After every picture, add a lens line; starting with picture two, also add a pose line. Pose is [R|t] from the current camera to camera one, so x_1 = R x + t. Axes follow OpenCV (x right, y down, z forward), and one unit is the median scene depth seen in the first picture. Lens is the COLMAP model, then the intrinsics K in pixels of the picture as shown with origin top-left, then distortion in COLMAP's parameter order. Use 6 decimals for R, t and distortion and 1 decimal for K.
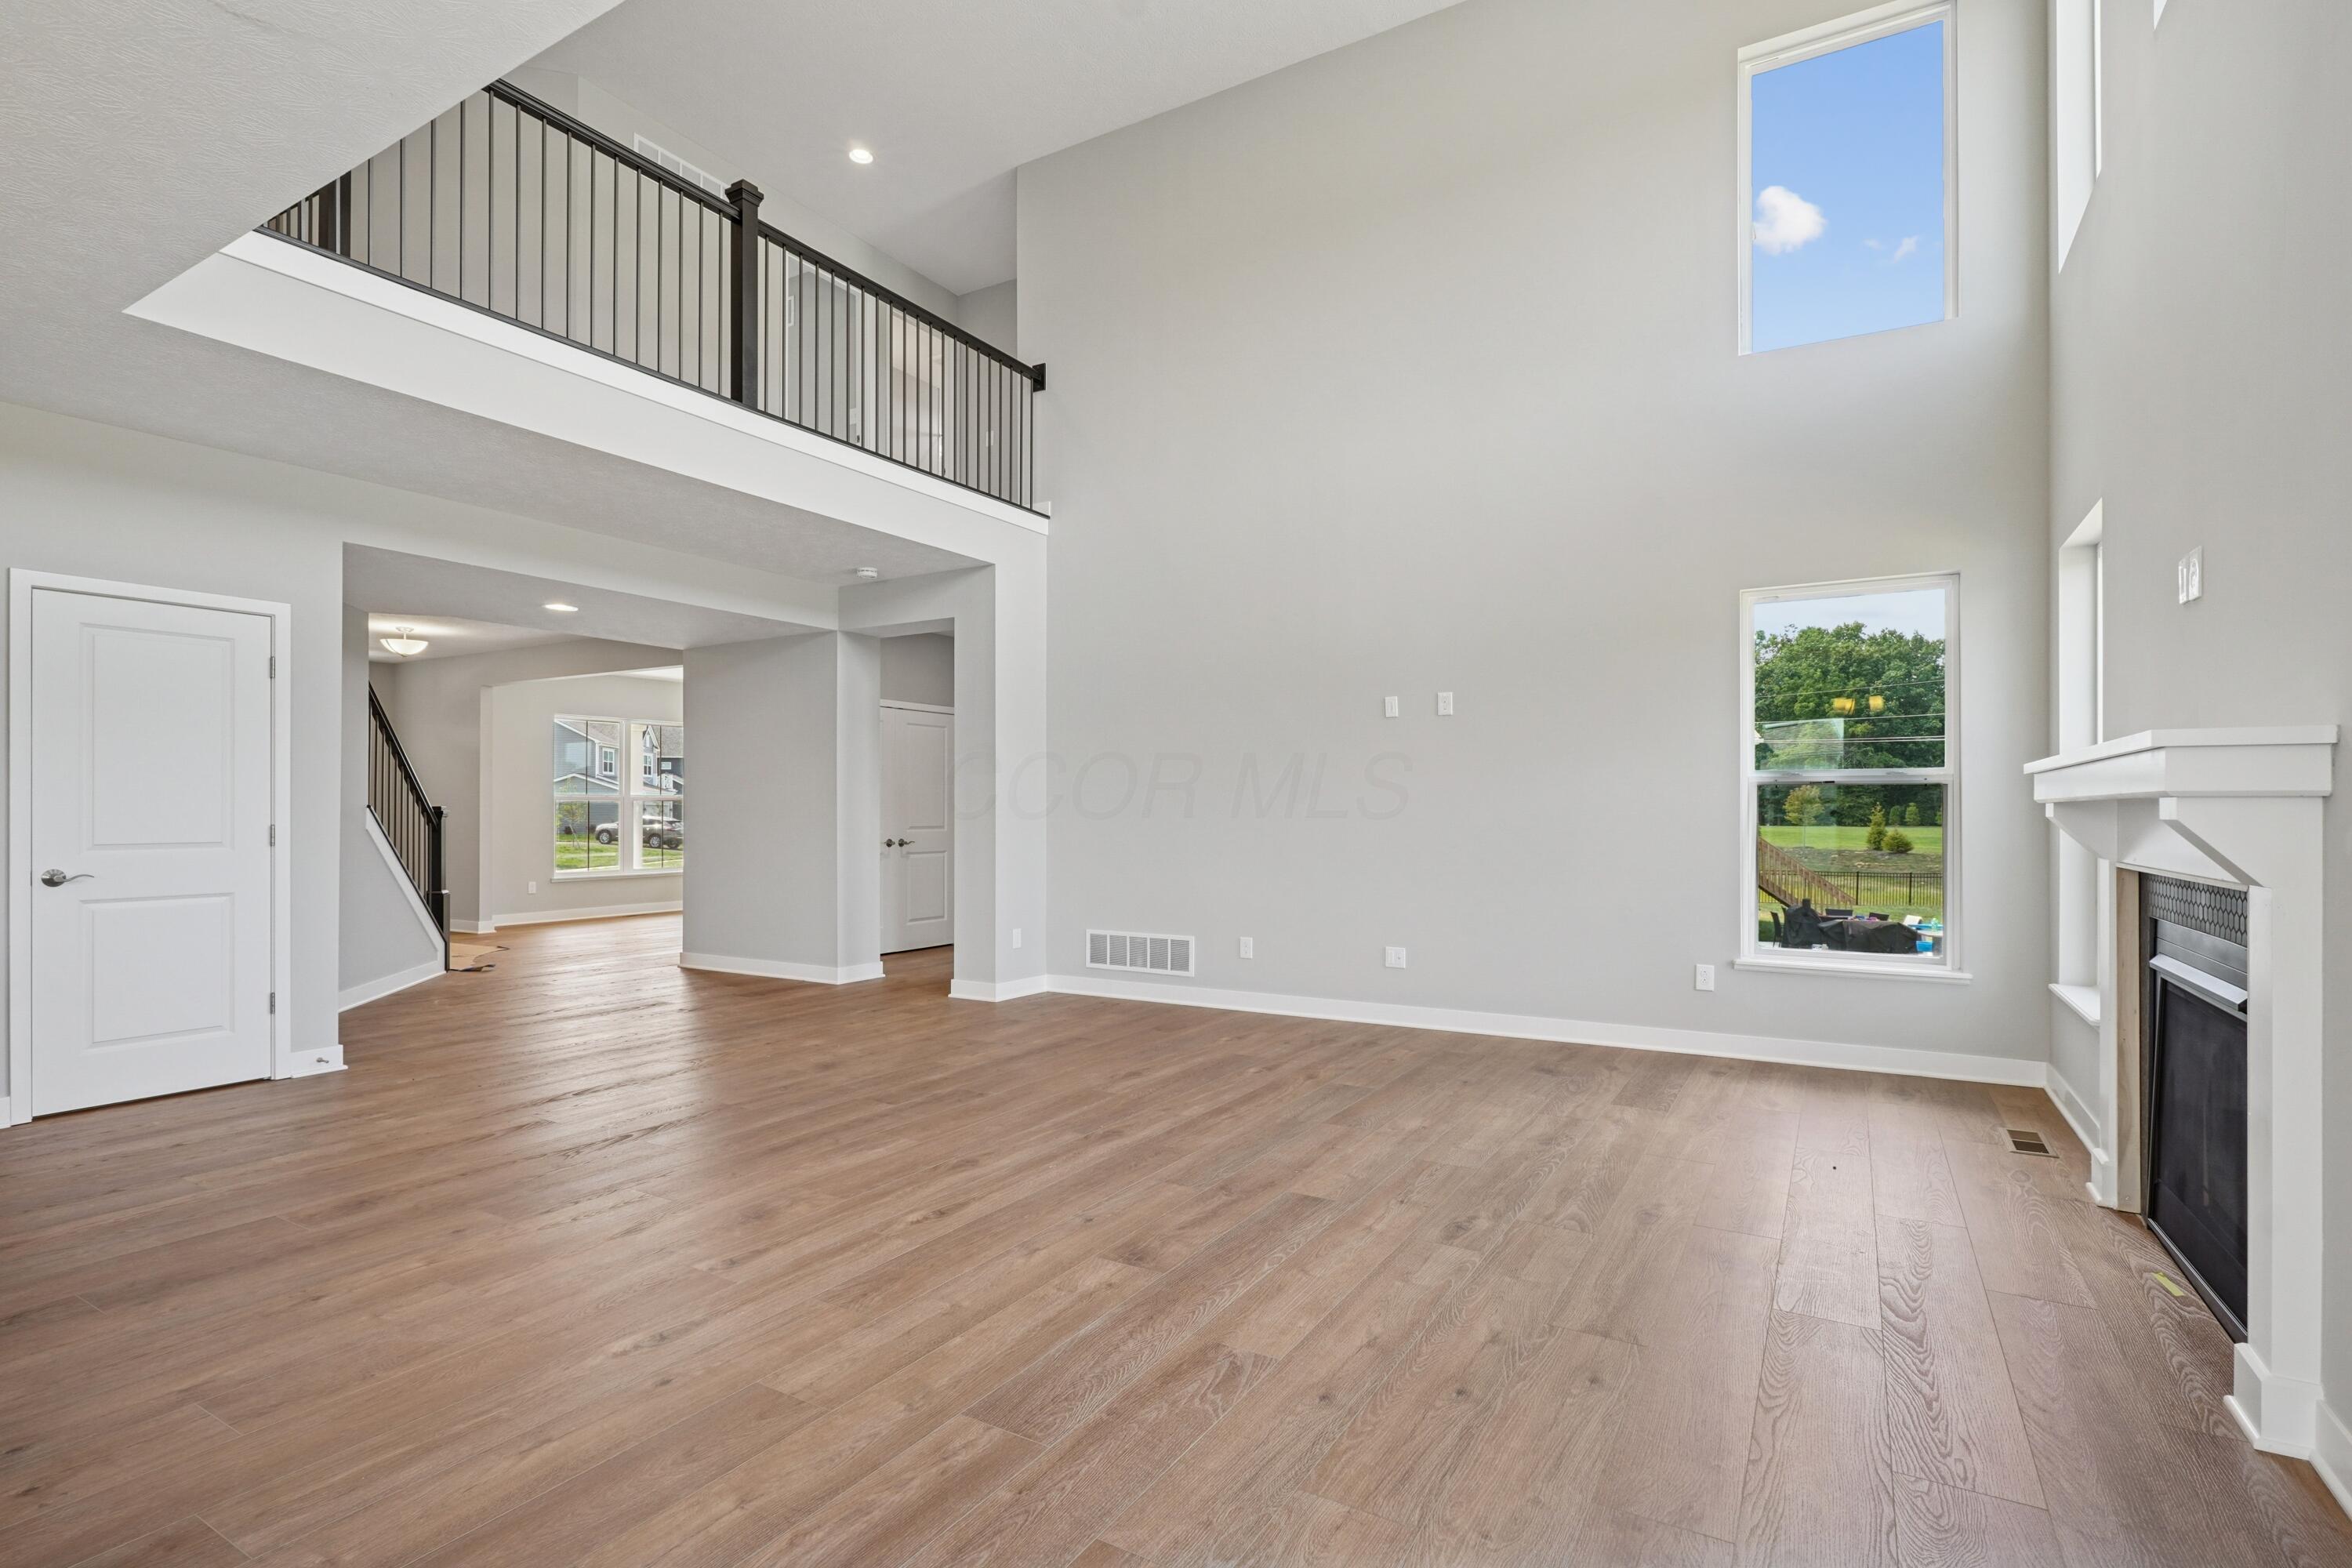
lens RADIAL K [[1118.9, 0, 1183.2], [0, 1118.9, 803.0], [0, 0, 1]] dist [-0.003318, 0.001221]
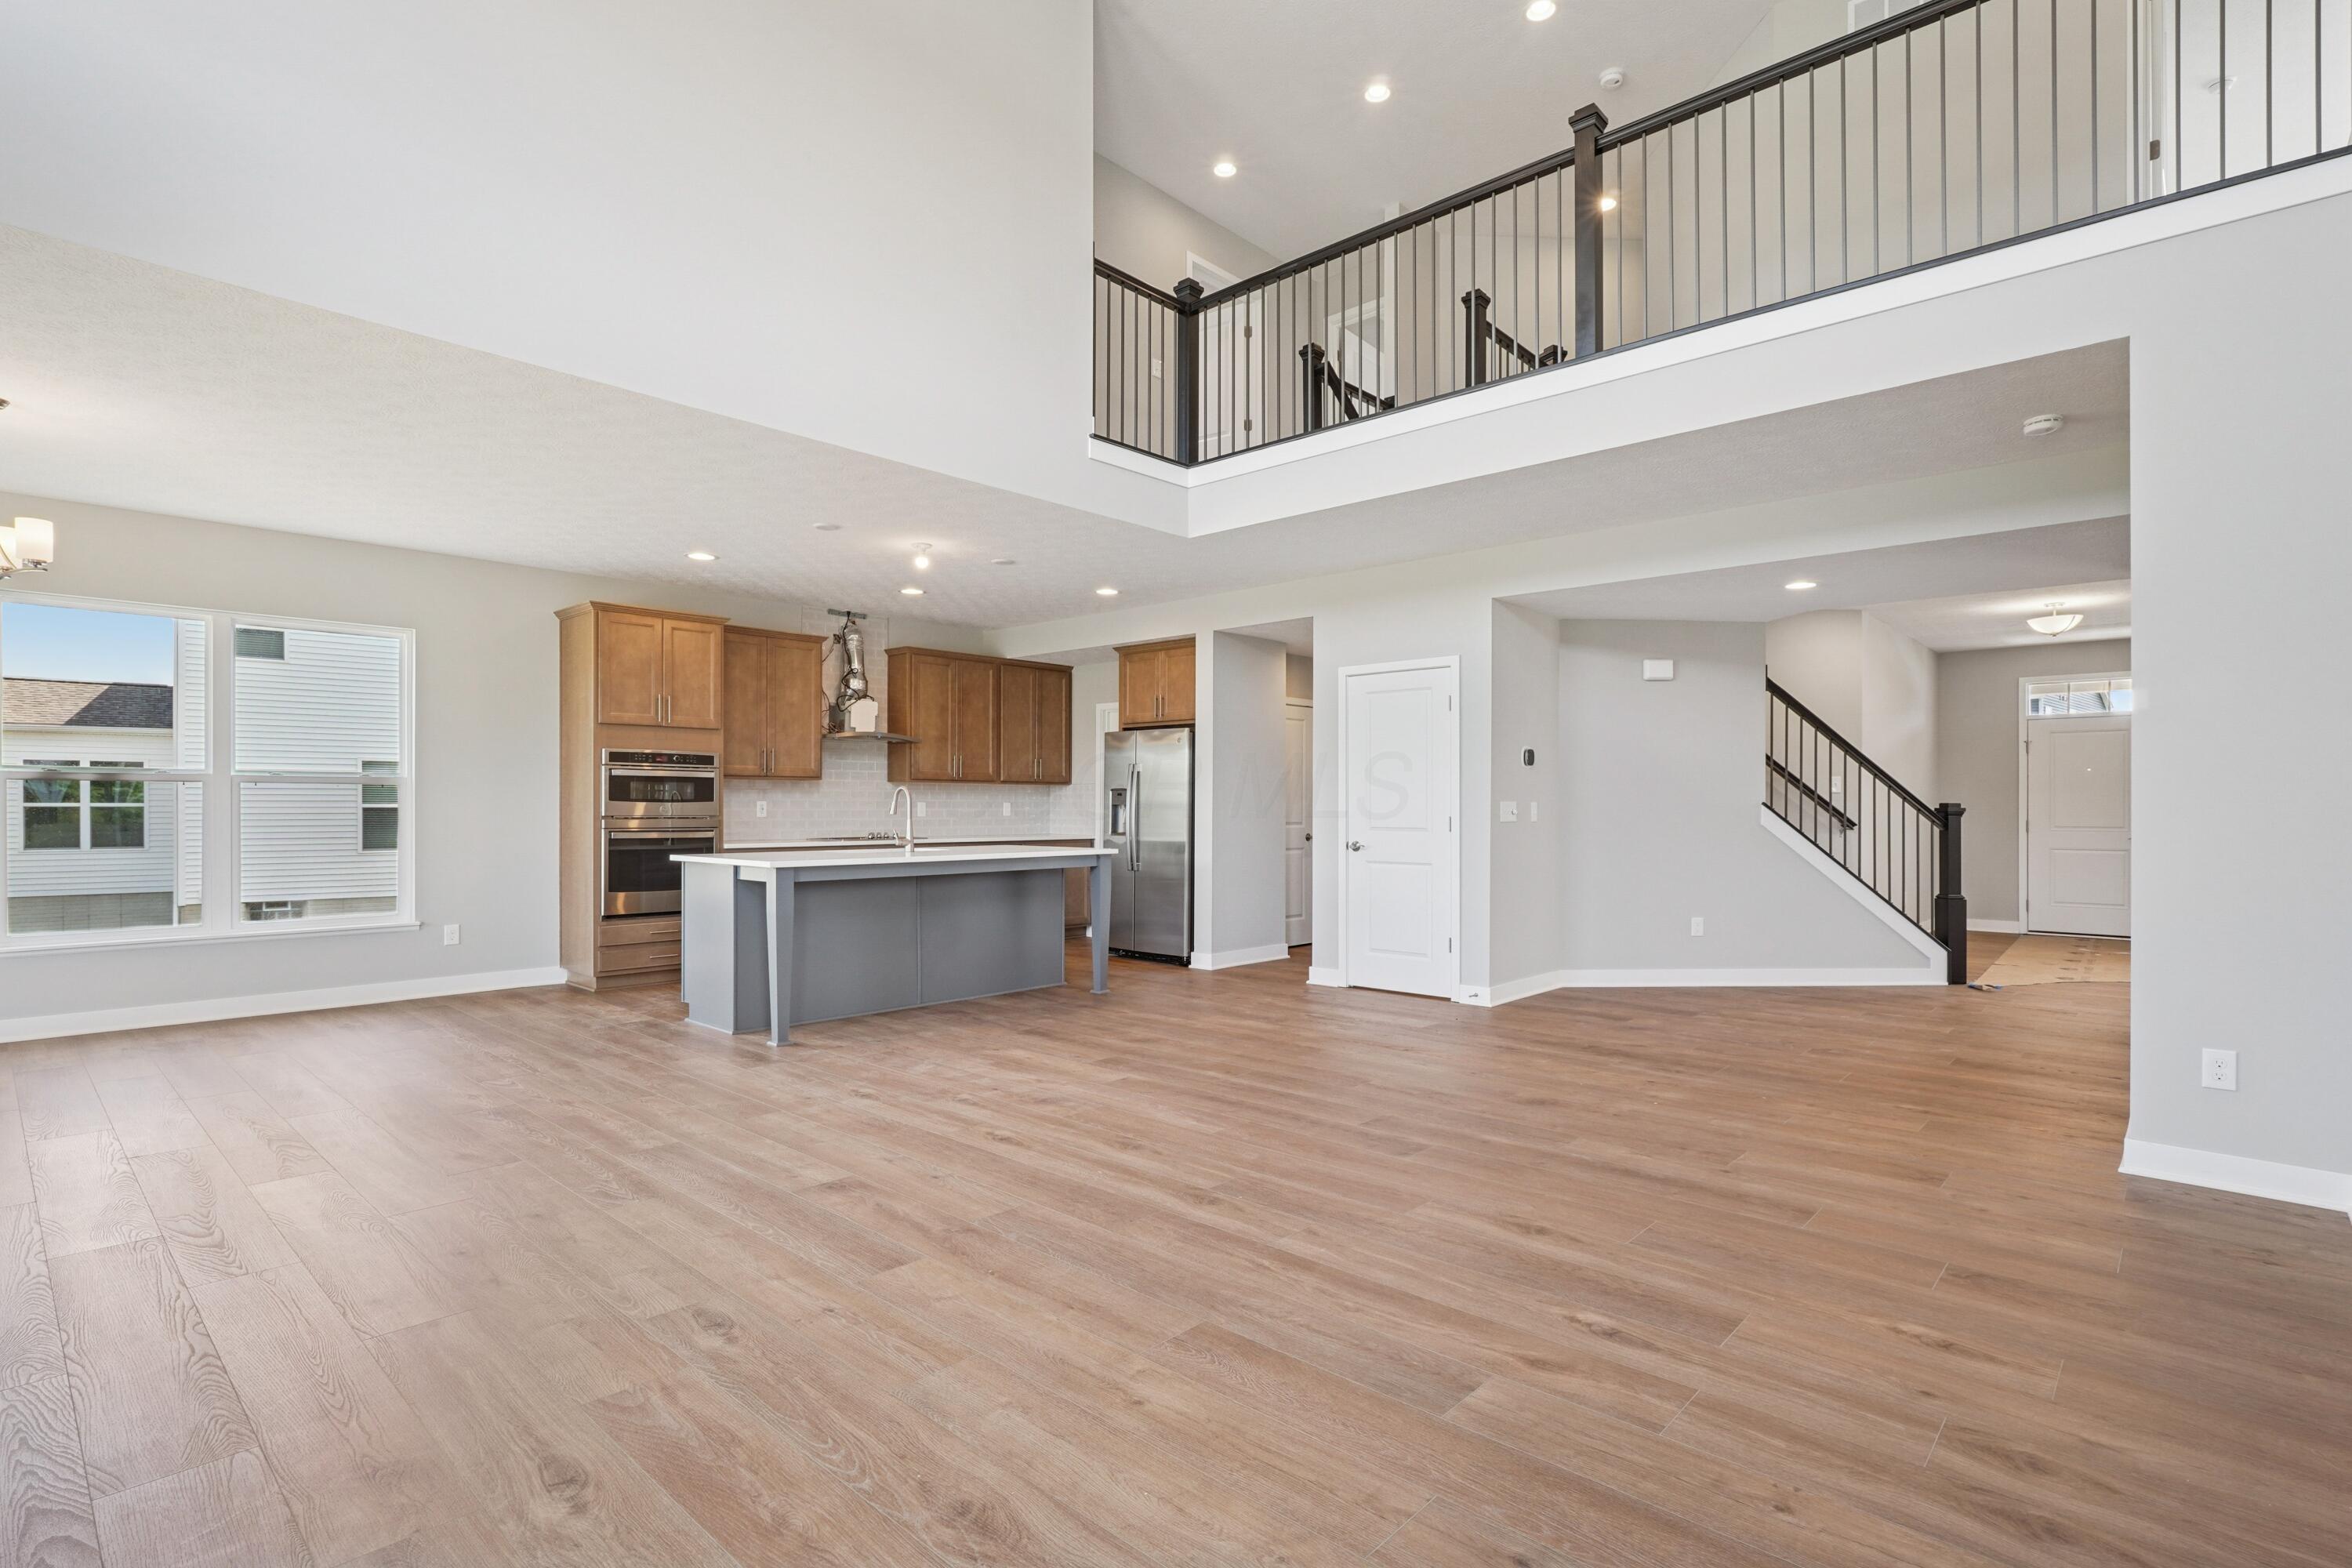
lens RADIAL K [[1130.8, 0, 1178.5], [0, 1130.8, 803.0], [0, 0, 1]] dist [-0.005000, 0.000318]
pose [[-0.210237, -0.005483, -0.977635, 0.603361], [0.004336, 0.999969, -0.006541, 0.009890], [0.977641, -0.005615, -0.210207, 0.933454]]
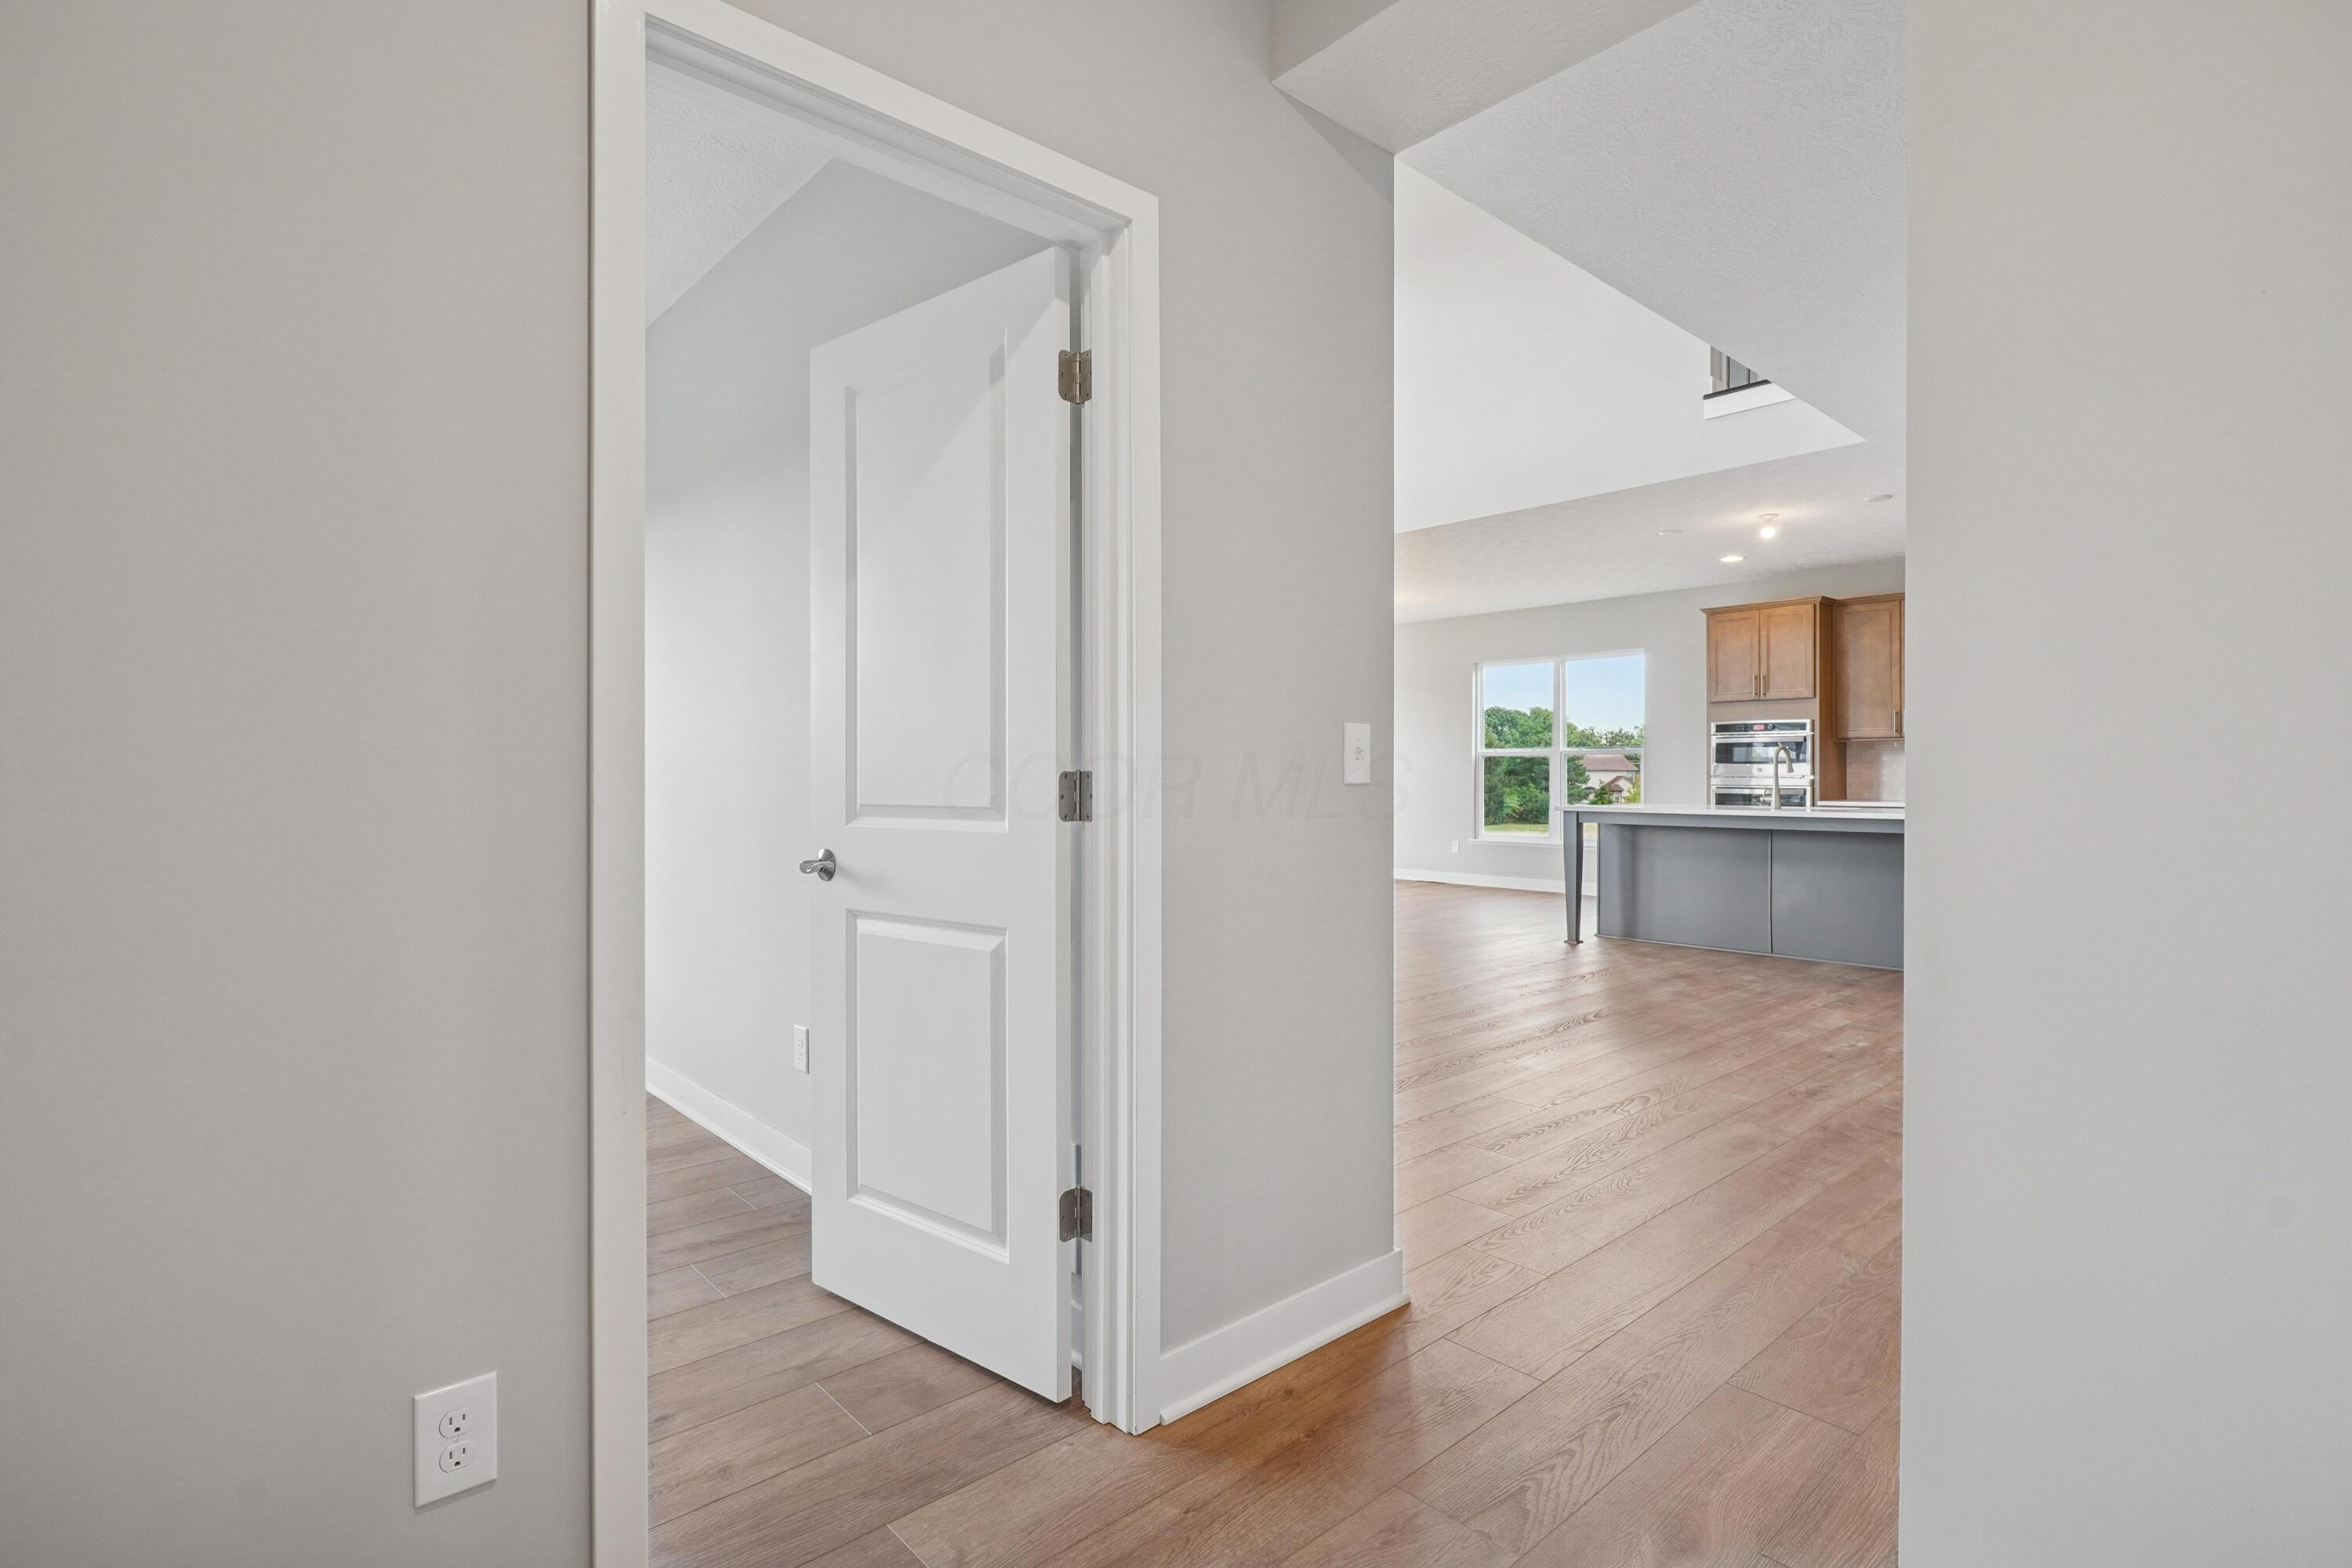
lens RADIAL K [[1130.8, 0, 1178.5], [0, 1130.8, 803.0], [0, 0, 1]] dist [-0.005000, 0.000318]
pose [[-0.954365, -0.005948, 0.298584, -0.335911], [-0.000921, 0.999856, 0.016974, 0.028034], [-0.298642, 0.015924, -0.954232, 1.897787]]
